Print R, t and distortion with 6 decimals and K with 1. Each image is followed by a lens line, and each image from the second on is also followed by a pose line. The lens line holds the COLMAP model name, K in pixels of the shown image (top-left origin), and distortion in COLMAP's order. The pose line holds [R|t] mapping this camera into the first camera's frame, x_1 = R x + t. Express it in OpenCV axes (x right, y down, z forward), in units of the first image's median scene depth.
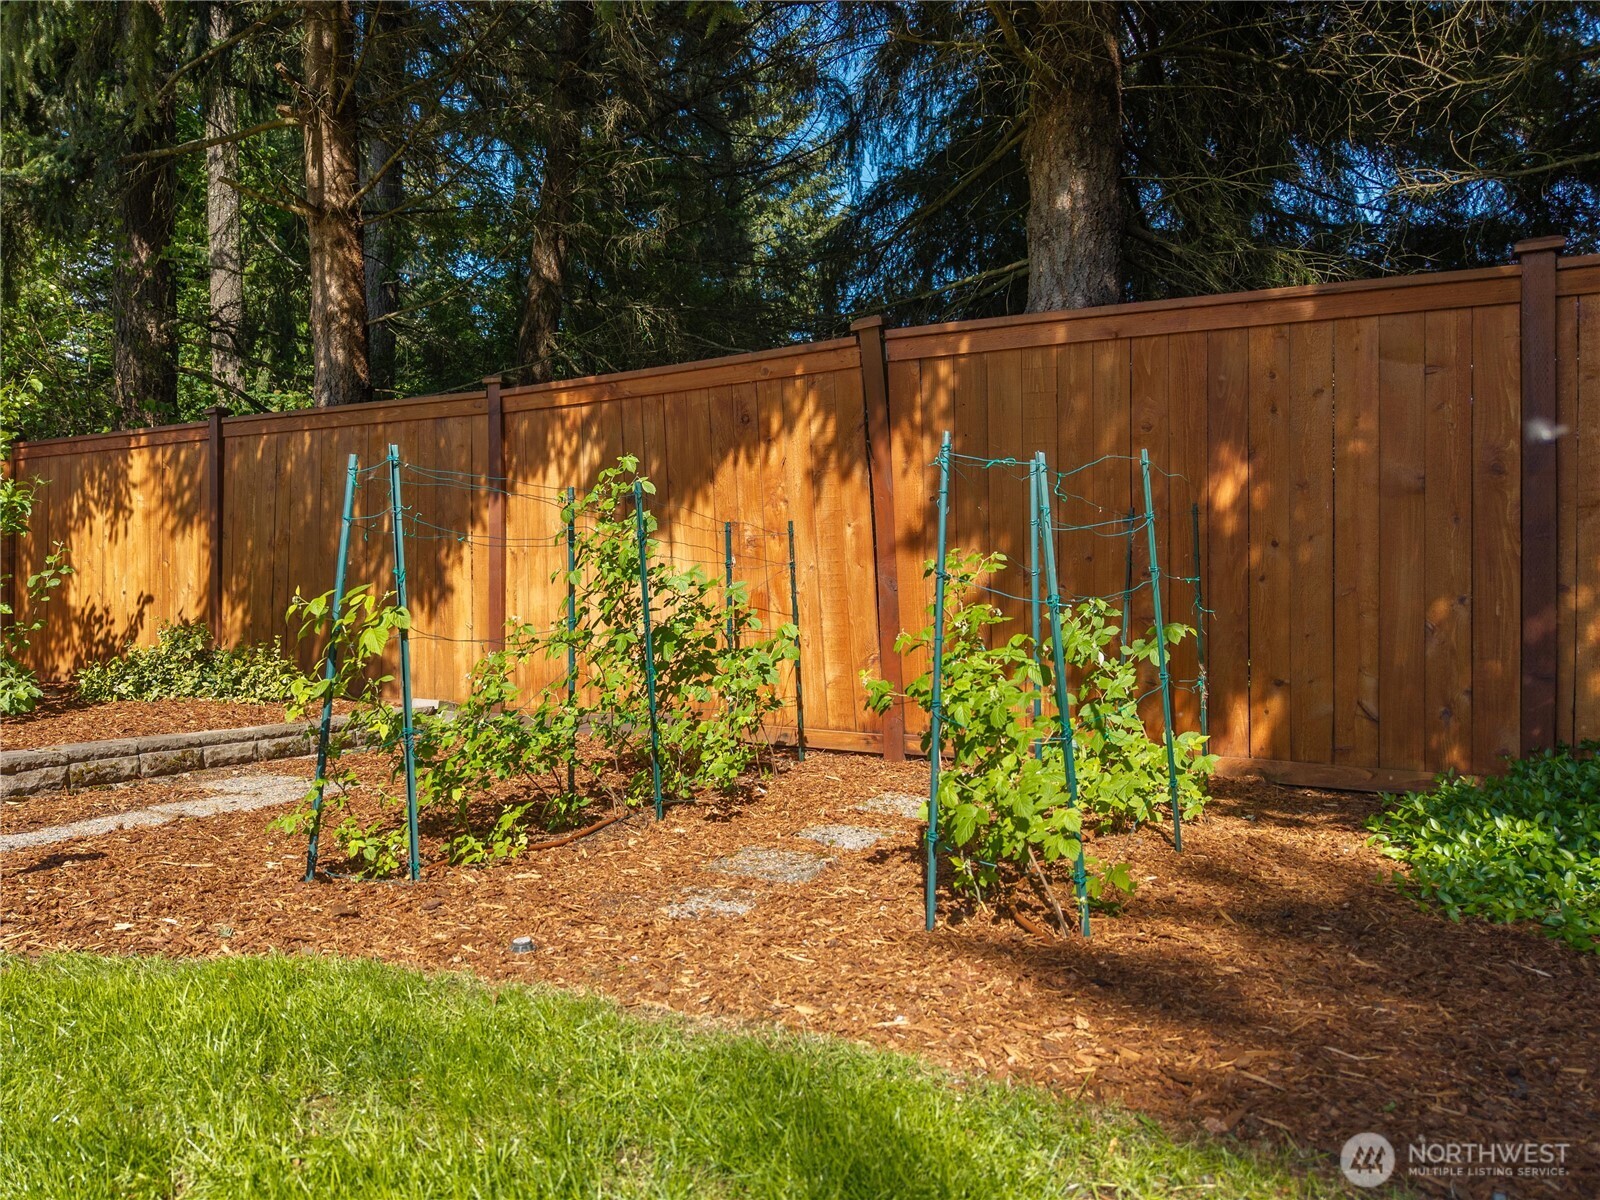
lens RADIAL K [[1133.3, 0, 670.5], [0, 1133.3, 596.7], [0, 0, 1]] dist [-0.002467, -0.000314]
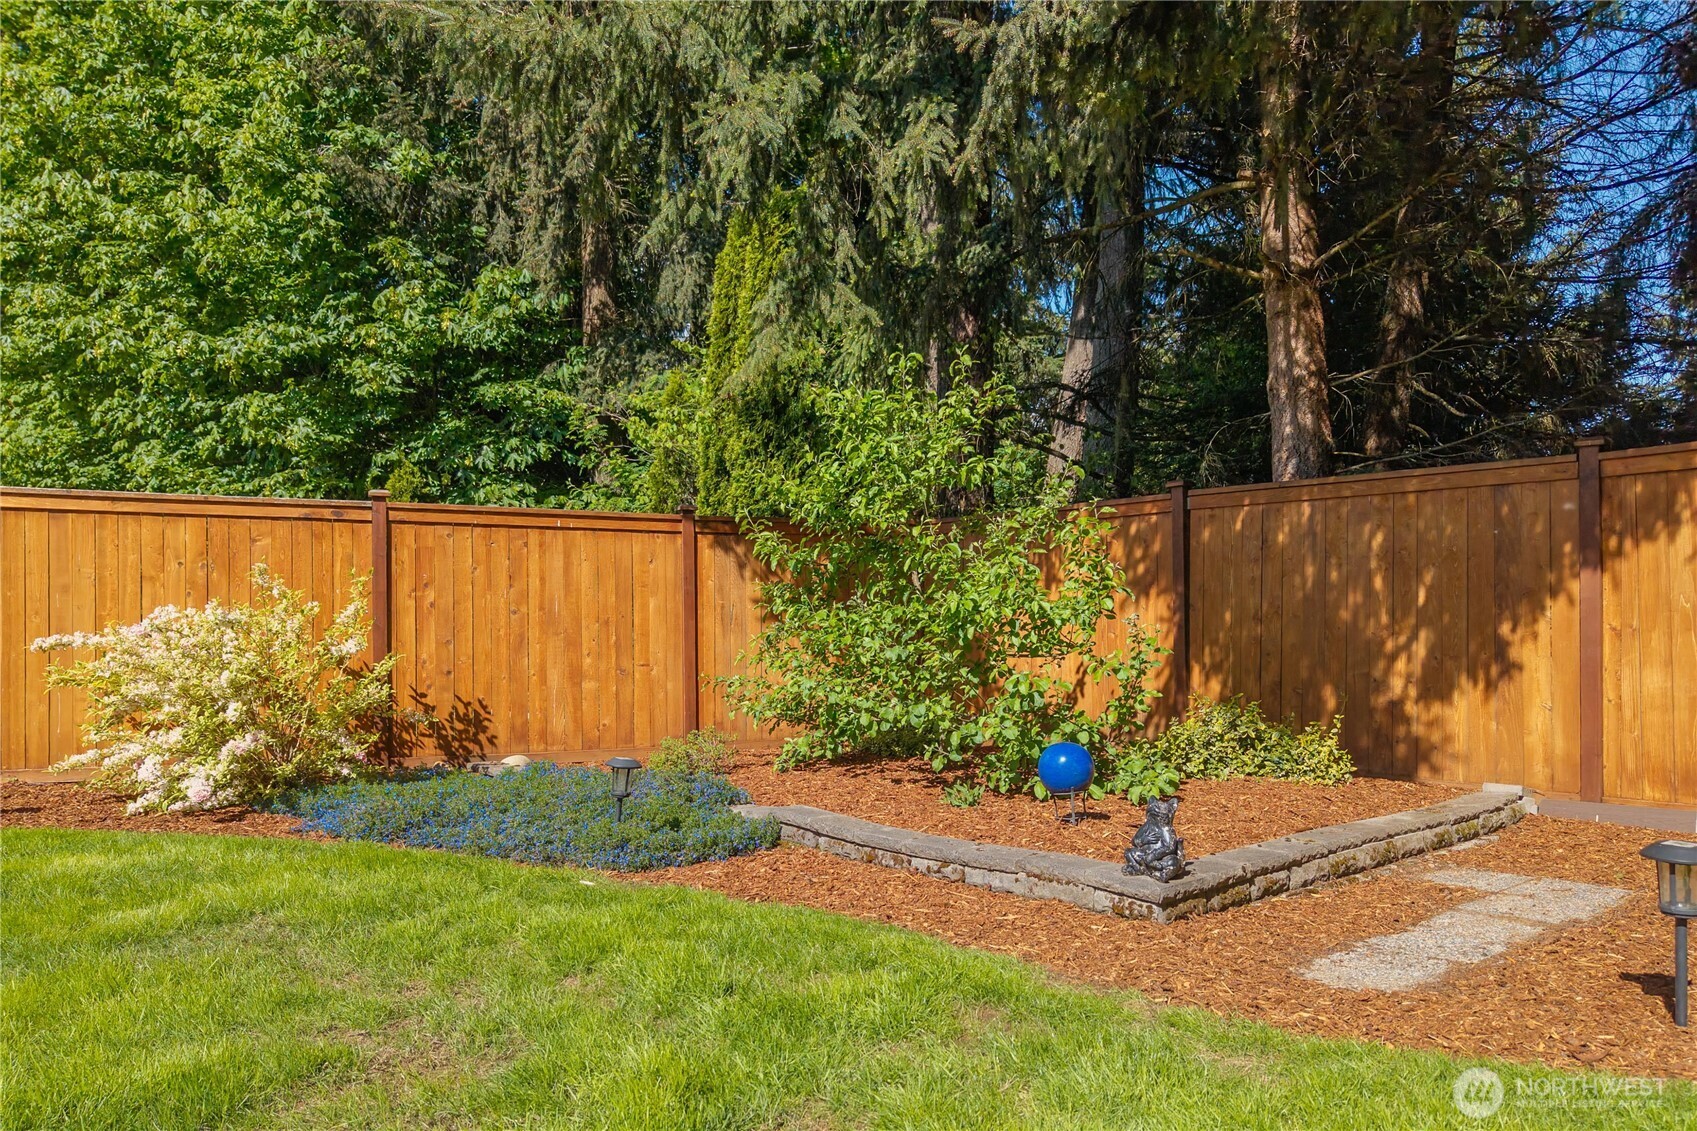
lens RADIAL K [[1171.1, 0, 846.6], [0, 1171.1, 625.7], [0, 0, 1]] dist [0.035069, -0.056388]
pose [[0.954166, -0.009919, -0.299114, -0.370555], [0.008020, 0.999939, -0.007577, -0.031964], [0.299171, 0.004831, 0.954187, -0.081928]]
